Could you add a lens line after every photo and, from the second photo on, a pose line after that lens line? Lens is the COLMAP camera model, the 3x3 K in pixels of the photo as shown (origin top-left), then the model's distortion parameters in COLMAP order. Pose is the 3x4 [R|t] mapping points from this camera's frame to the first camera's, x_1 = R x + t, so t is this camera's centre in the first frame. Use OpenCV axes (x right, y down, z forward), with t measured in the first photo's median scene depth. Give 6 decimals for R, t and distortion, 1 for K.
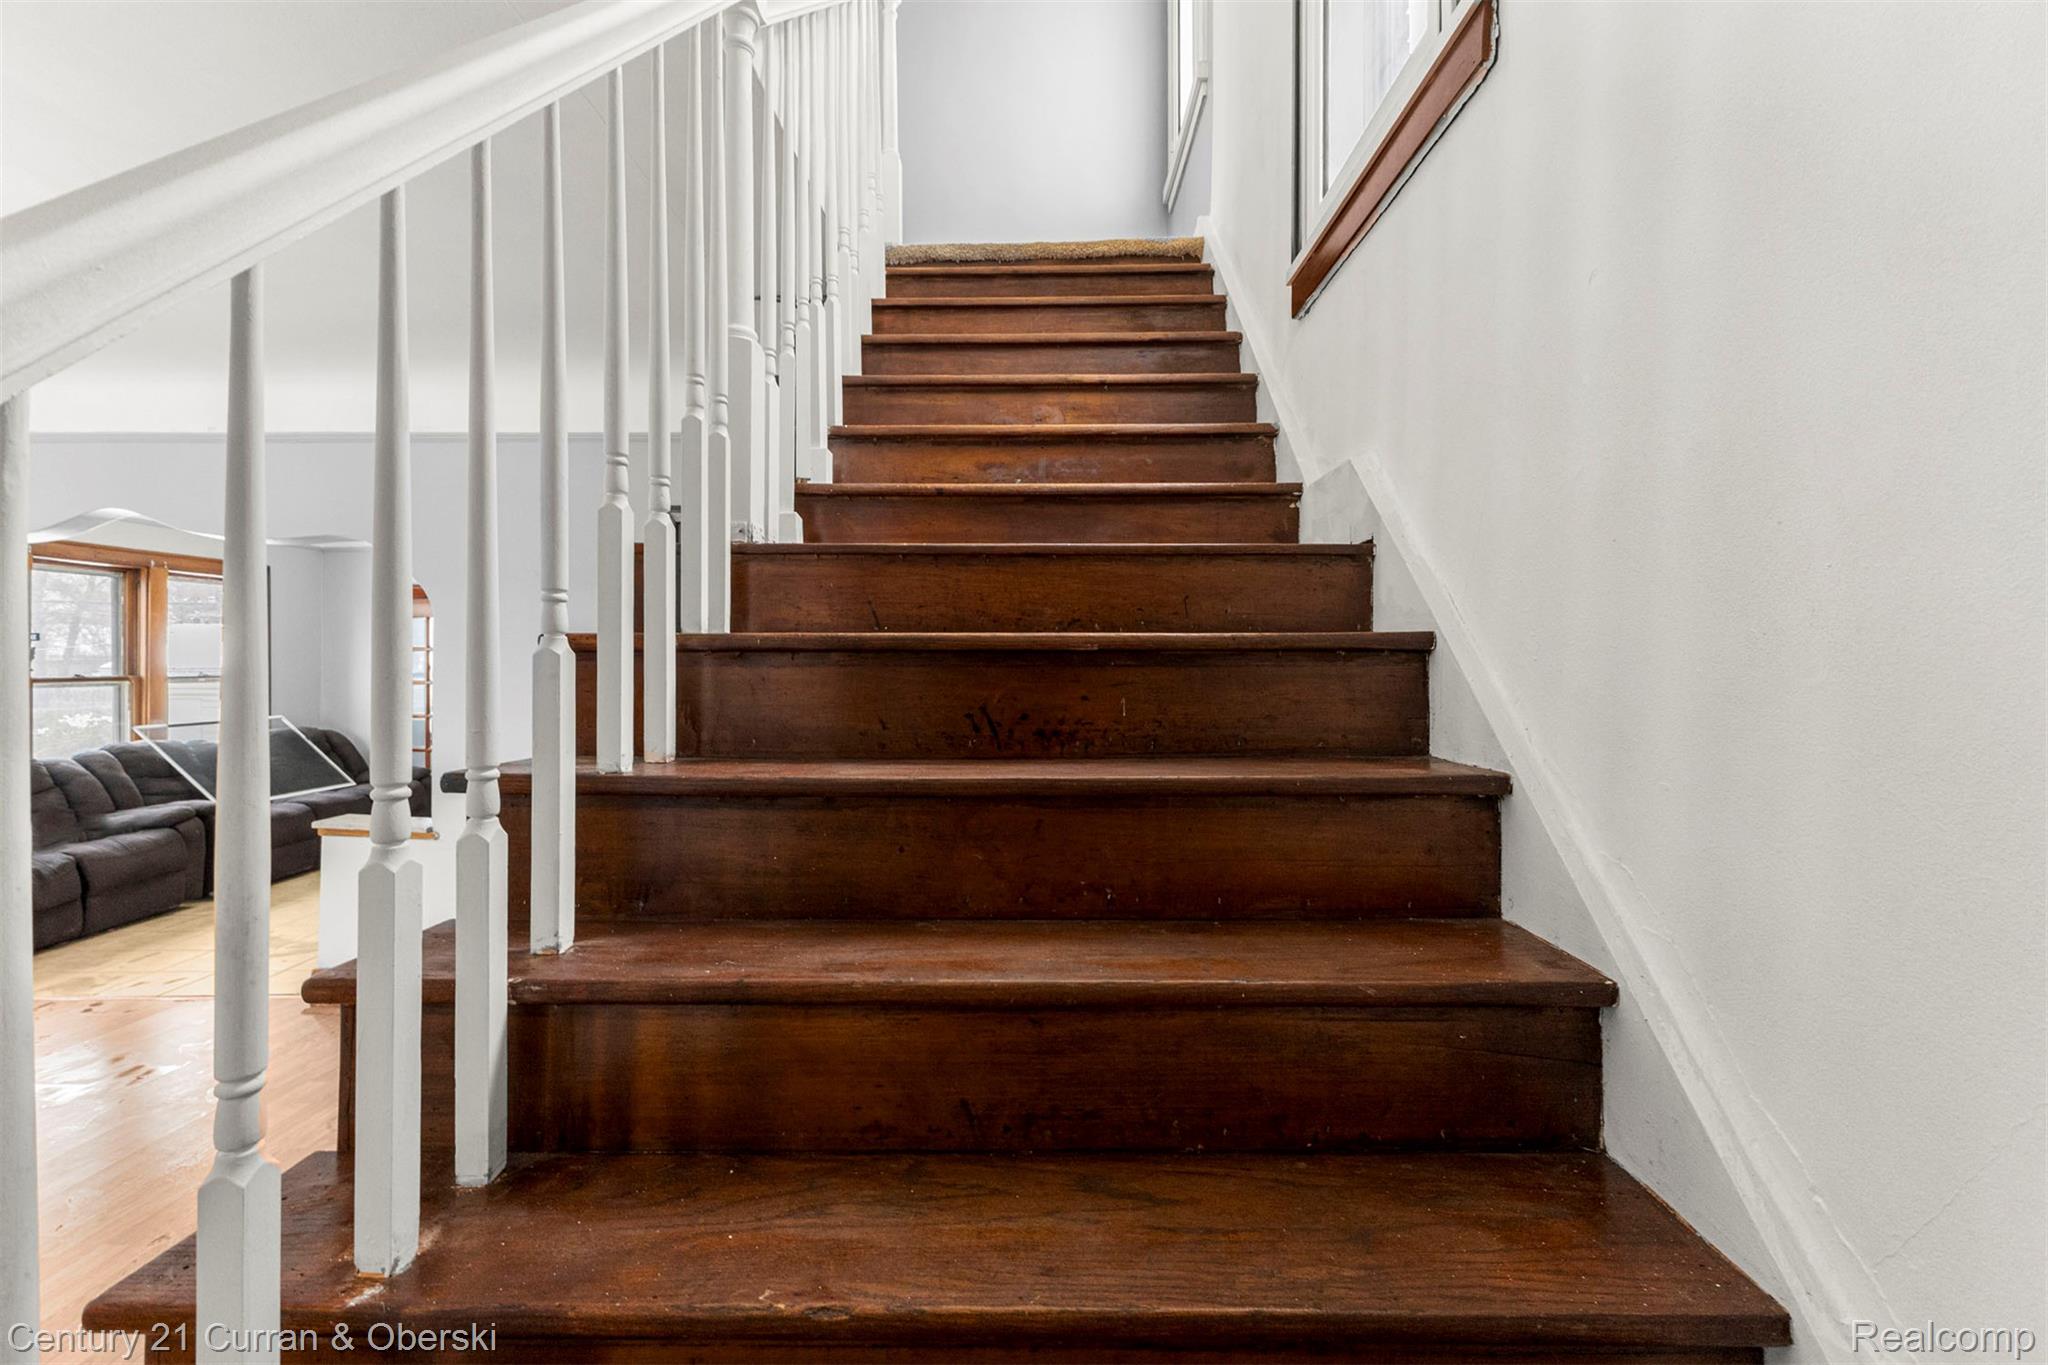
lens RADIAL K [[885.1, 0, 1024.9], [0, 885.1, 665.0], [0, 0, 1]] dist [0.008902, 0.000389]
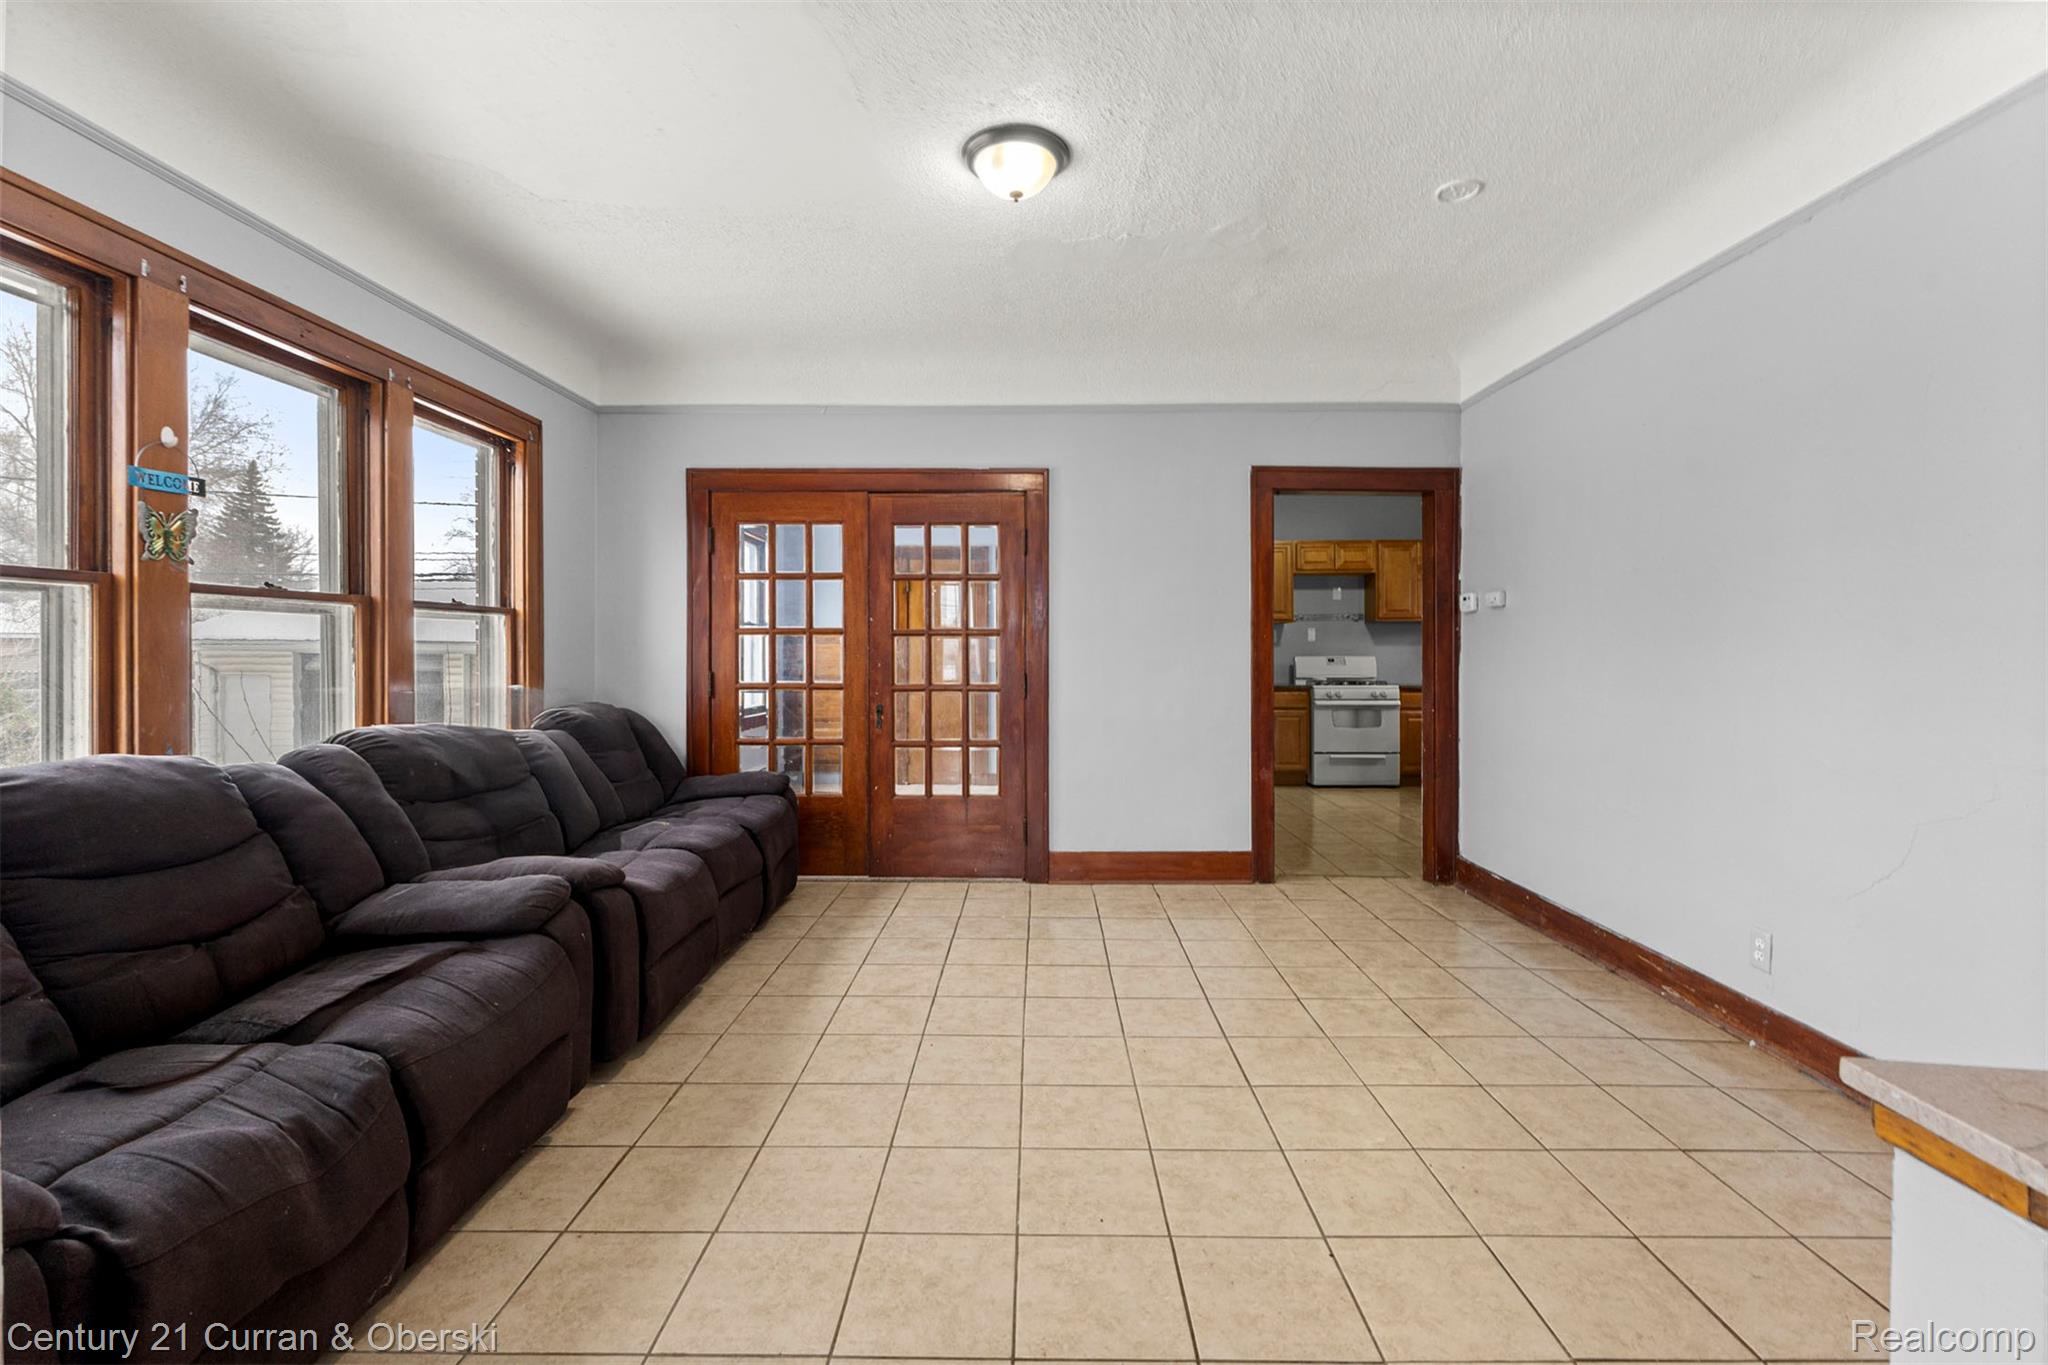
lens RADIAL K [[885.1, 0, 1024.9], [0, 885.1, 665.0], [0, 0, 1]] dist [0.008902, 0.000389]
pose [[0.999997, 0.002438, 0.000301, -0.691646], [-0.002438, 0.999997, 0.000715, 0.055078], [-0.000299, -0.000715, 1.000000, 0.557257]]
